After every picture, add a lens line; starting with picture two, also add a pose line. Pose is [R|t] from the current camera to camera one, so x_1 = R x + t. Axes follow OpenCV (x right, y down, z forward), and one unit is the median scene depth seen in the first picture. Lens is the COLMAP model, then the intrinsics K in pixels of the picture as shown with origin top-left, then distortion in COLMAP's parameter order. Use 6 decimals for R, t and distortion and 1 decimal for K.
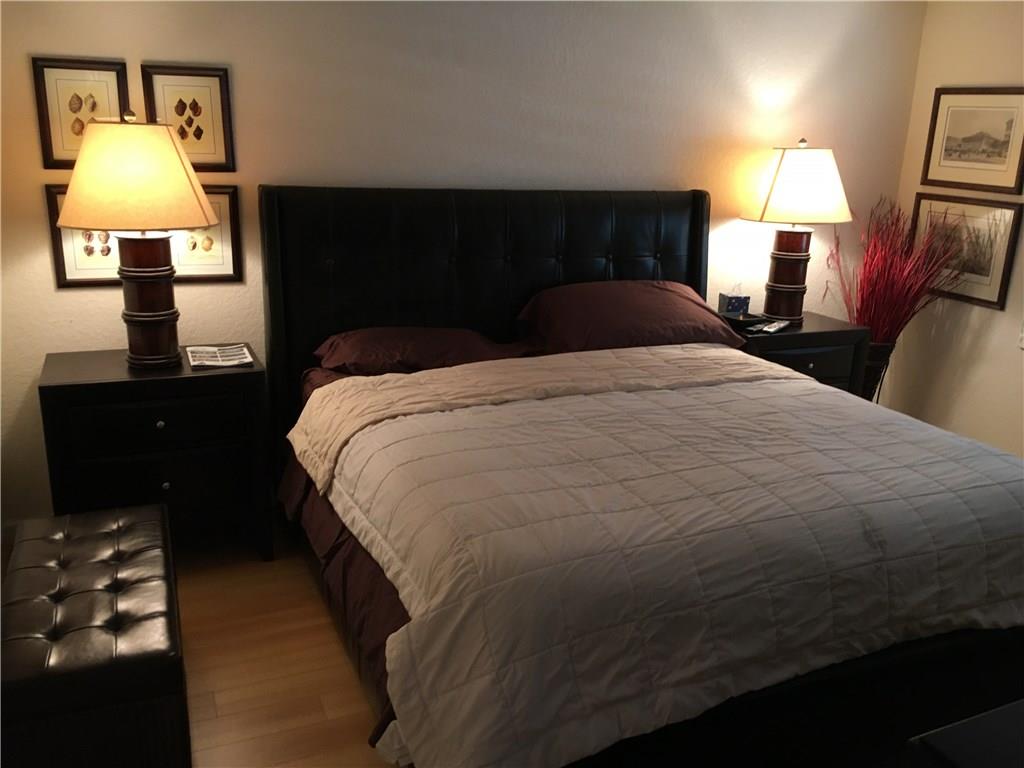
lens RADIAL K [[872.1, 0, 512.9], [0, 872.1, 387.8], [0, 0, 1]] dist [0.073187, -0.100575]
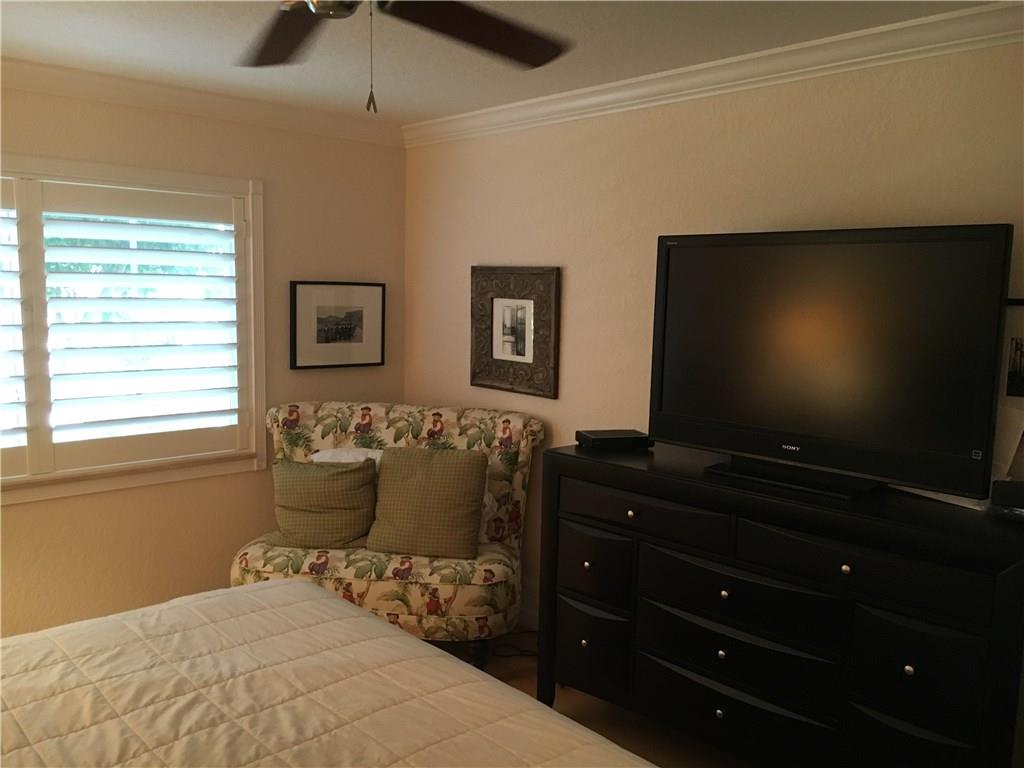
lens RADIAL K [[872.1, 0, 504.9], [0, 872.1, 384.9], [0, 0, 1]] dist [0.073187, -0.100575]
pose [[-0.330744, -0.146301, 0.932311, -0.324511], [0.228813, 0.946001, 0.229622, -0.232305], [-0.915561, 0.289271, -0.279409, 0.755504]]
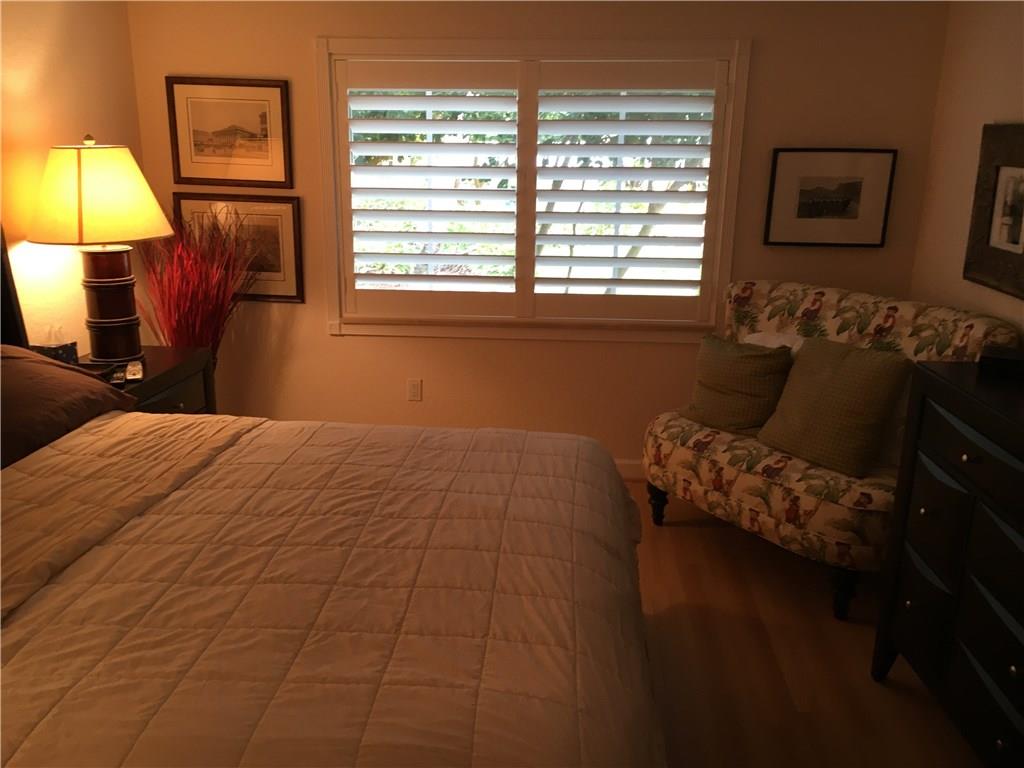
lens RADIAL K [[872.1, 0, 508.0], [0, 872.1, 387.5], [0, 0, 1]] dist [0.073187, -0.100575]
pose [[0.468172, -0.258670, 0.844929, -0.272233], [0.247243, 0.956348, 0.155784, -0.119772], [-0.848343, 0.135969, 0.511690, 0.382786]]
